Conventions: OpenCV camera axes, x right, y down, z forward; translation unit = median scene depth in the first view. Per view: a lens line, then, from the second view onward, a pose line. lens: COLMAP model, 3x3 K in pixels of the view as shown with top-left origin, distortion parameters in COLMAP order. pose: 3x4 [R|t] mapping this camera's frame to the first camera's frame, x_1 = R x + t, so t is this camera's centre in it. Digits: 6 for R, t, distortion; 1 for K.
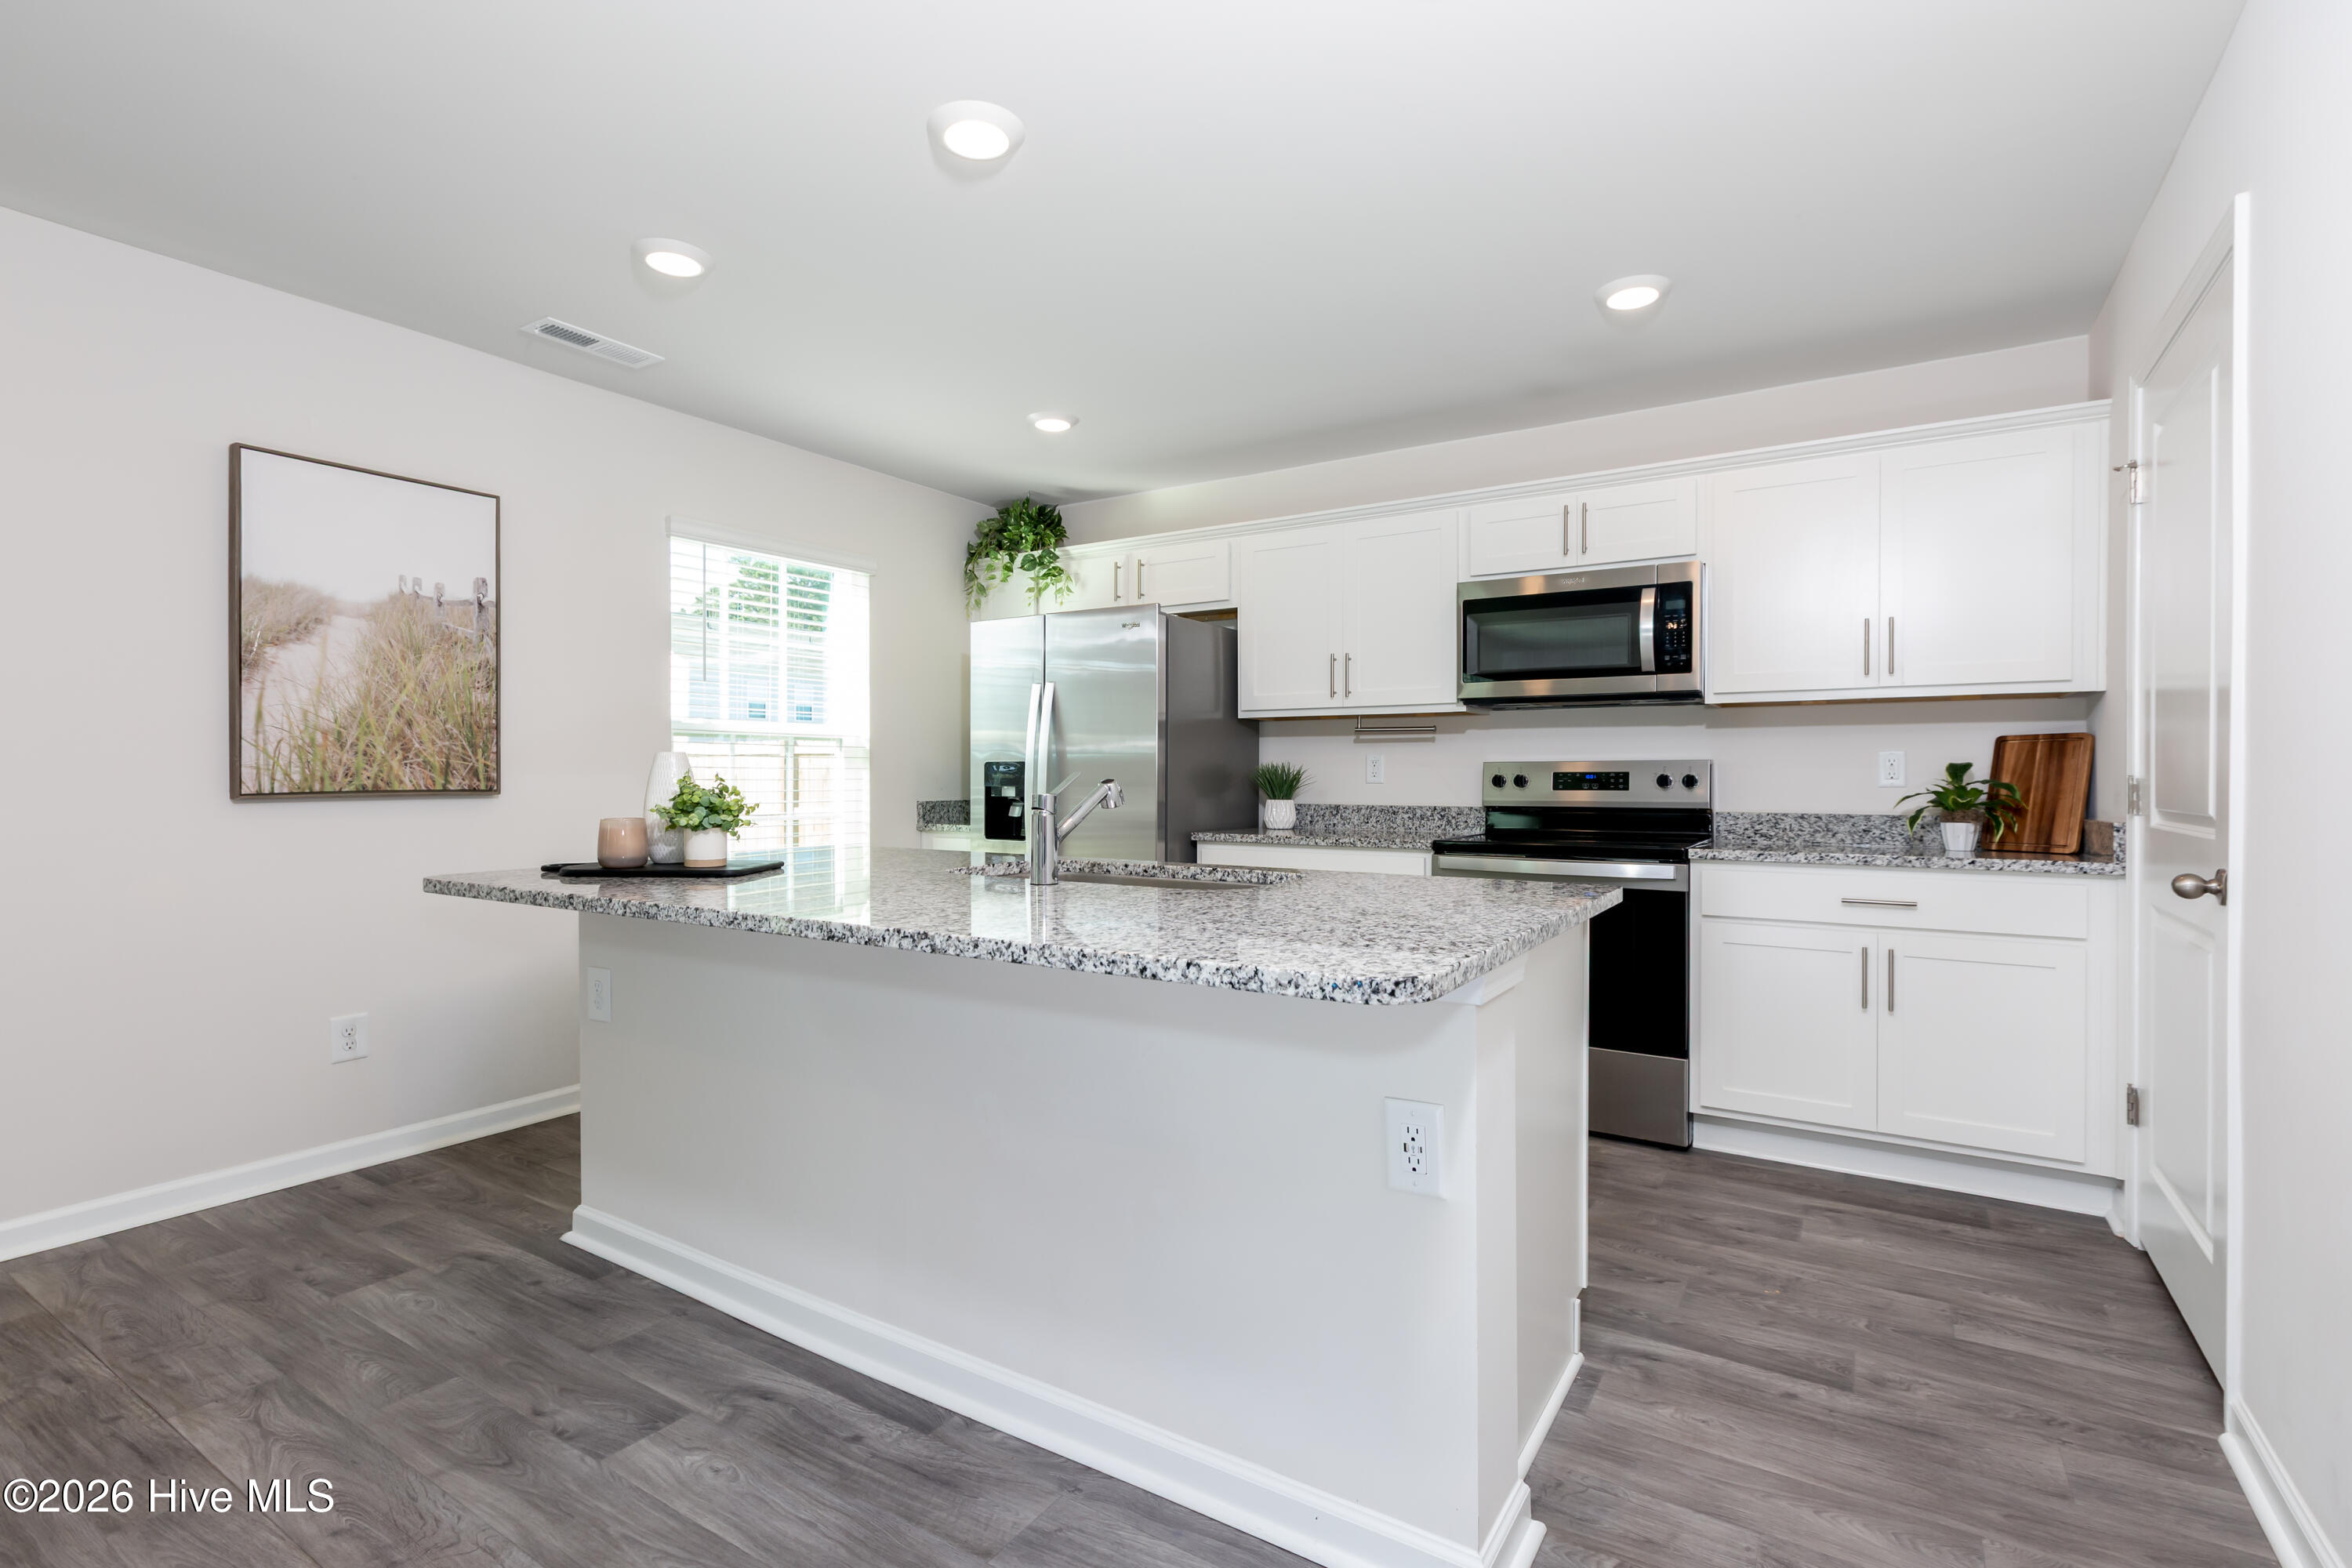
lens RADIAL K [[1066.4, 0, 1247.4], [0, 1066.4, 778.8], [0, 0, 1]] dist [-0.001491, -0.000025]
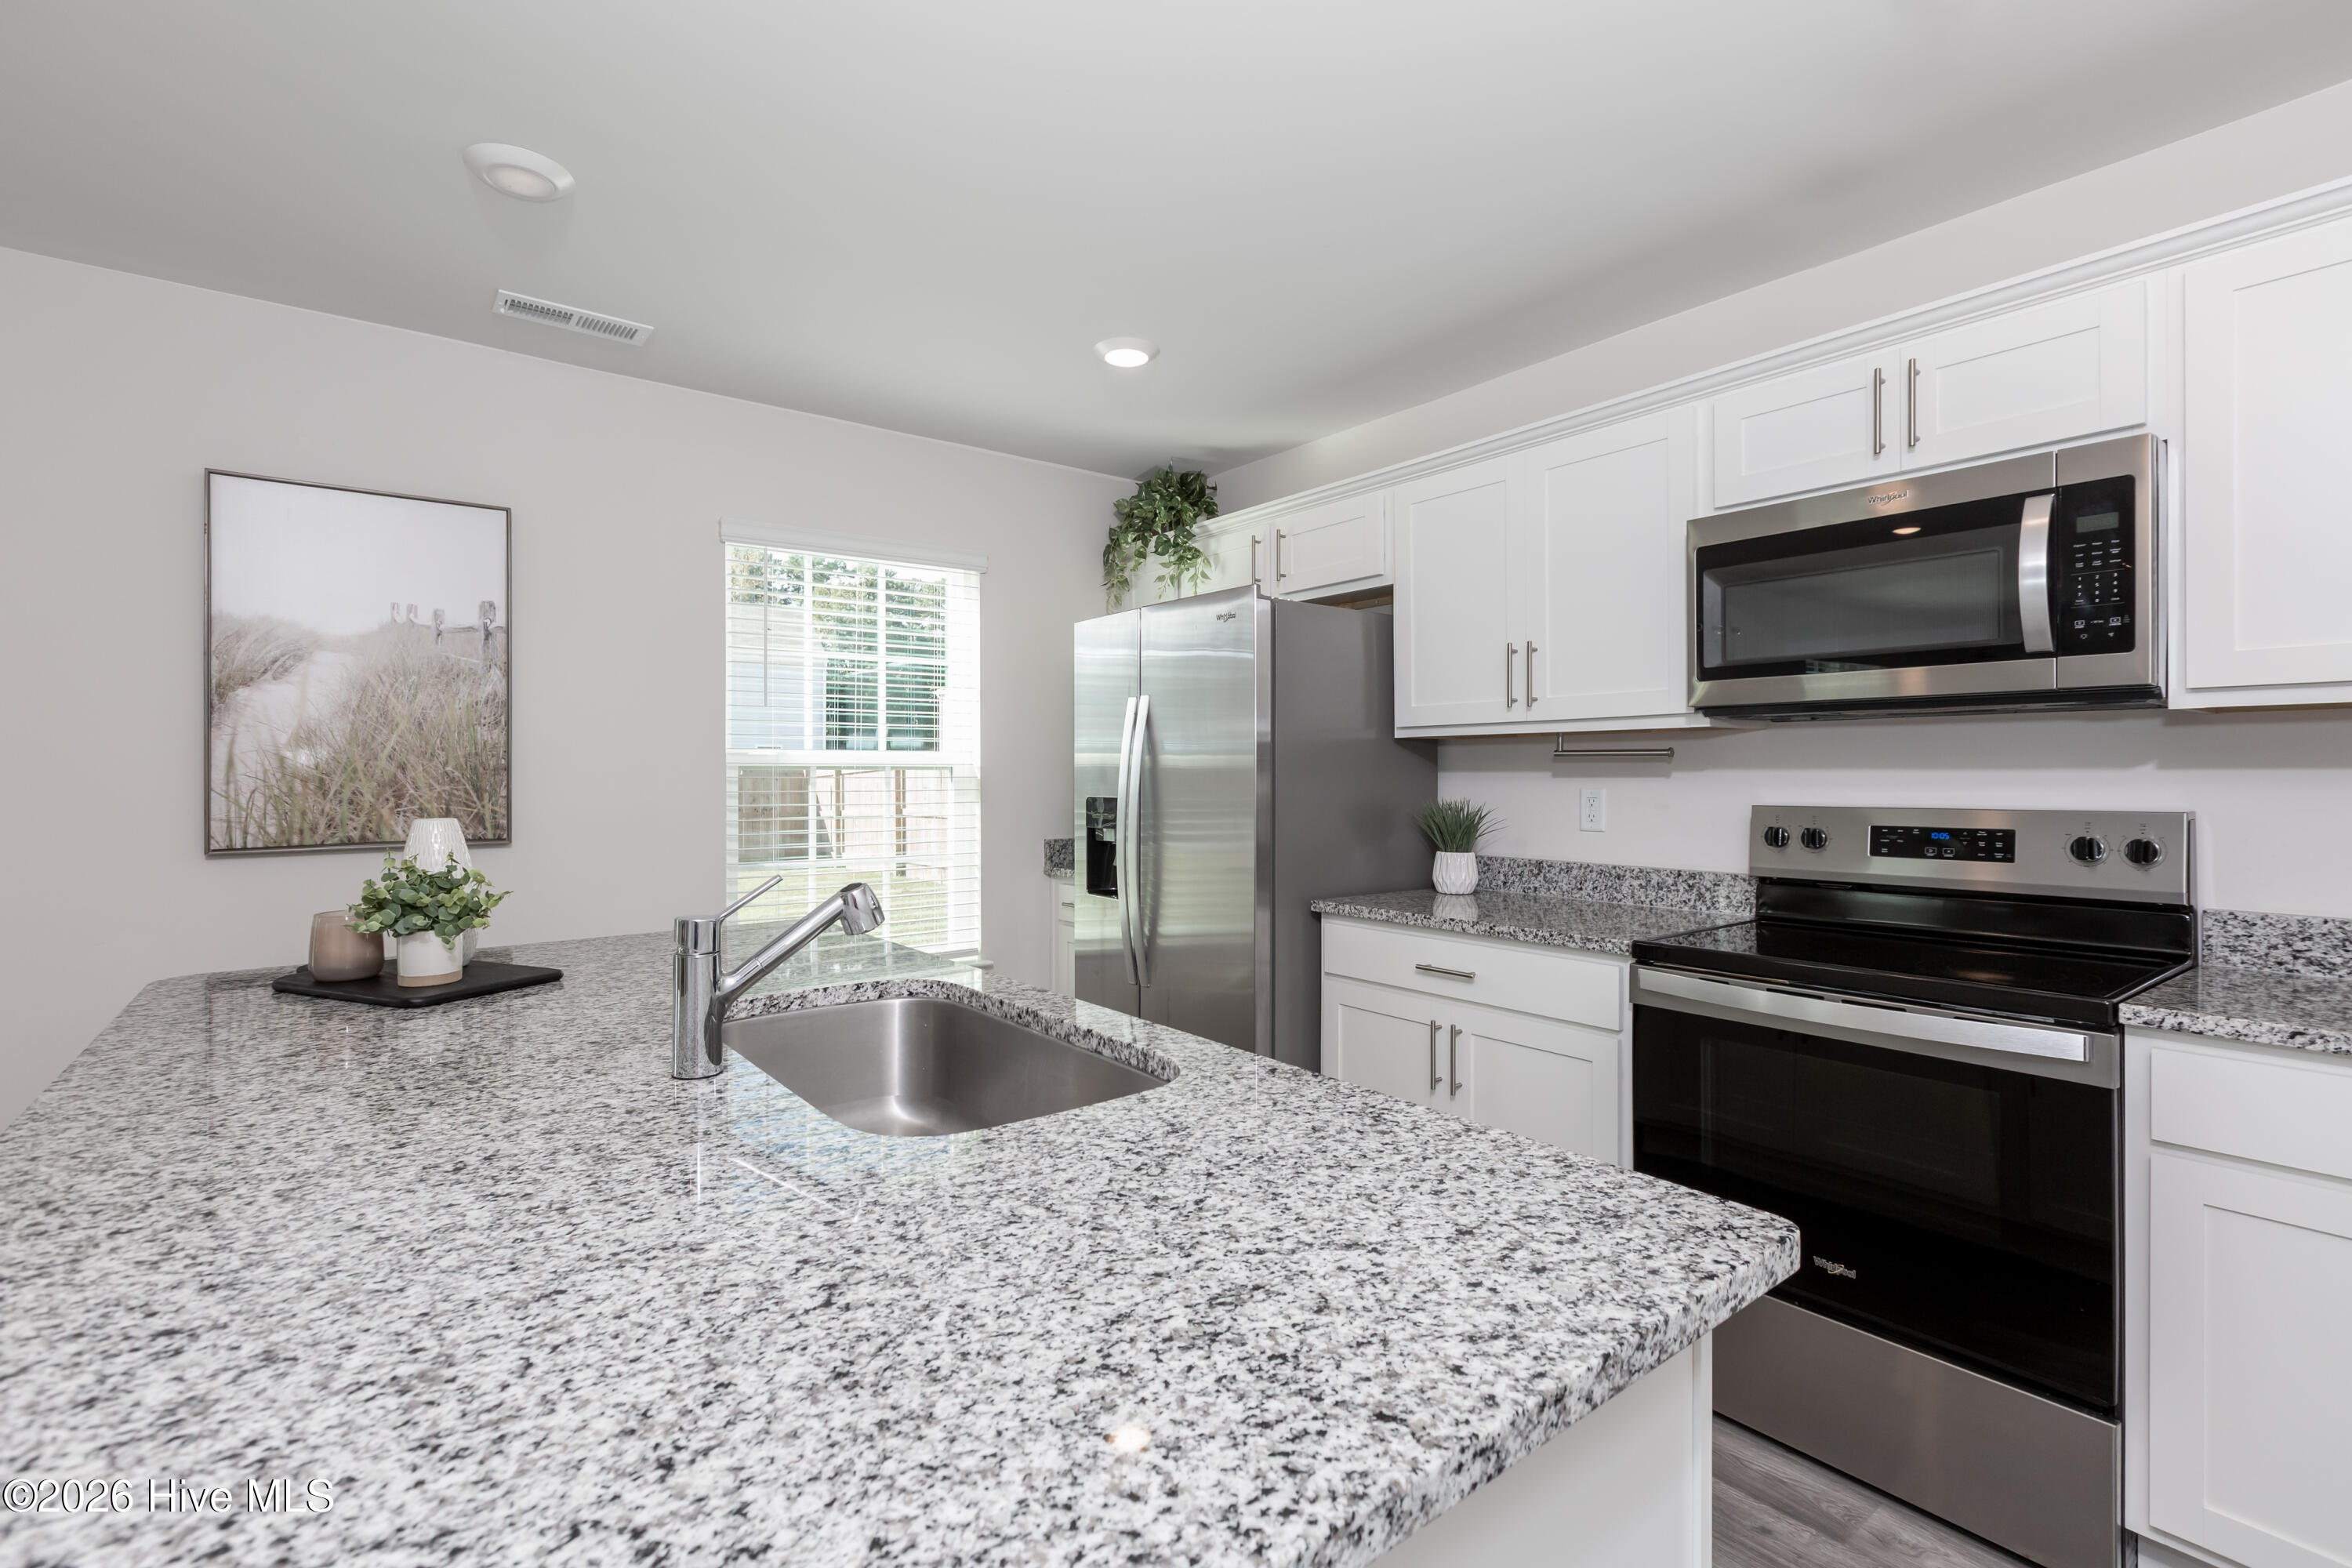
lens RADIAL K [[1096.1, 0, 1243.2], [0, 1096.1, 773.9], [0, 0, 1]] dist [0.000128, -0.000251]
pose [[0.943281, -0.004267, -0.331967, 0.164824], [0.003042, 0.999987, -0.004208, -0.034875], [0.331981, 0.002960, 0.943282, 0.315728]]
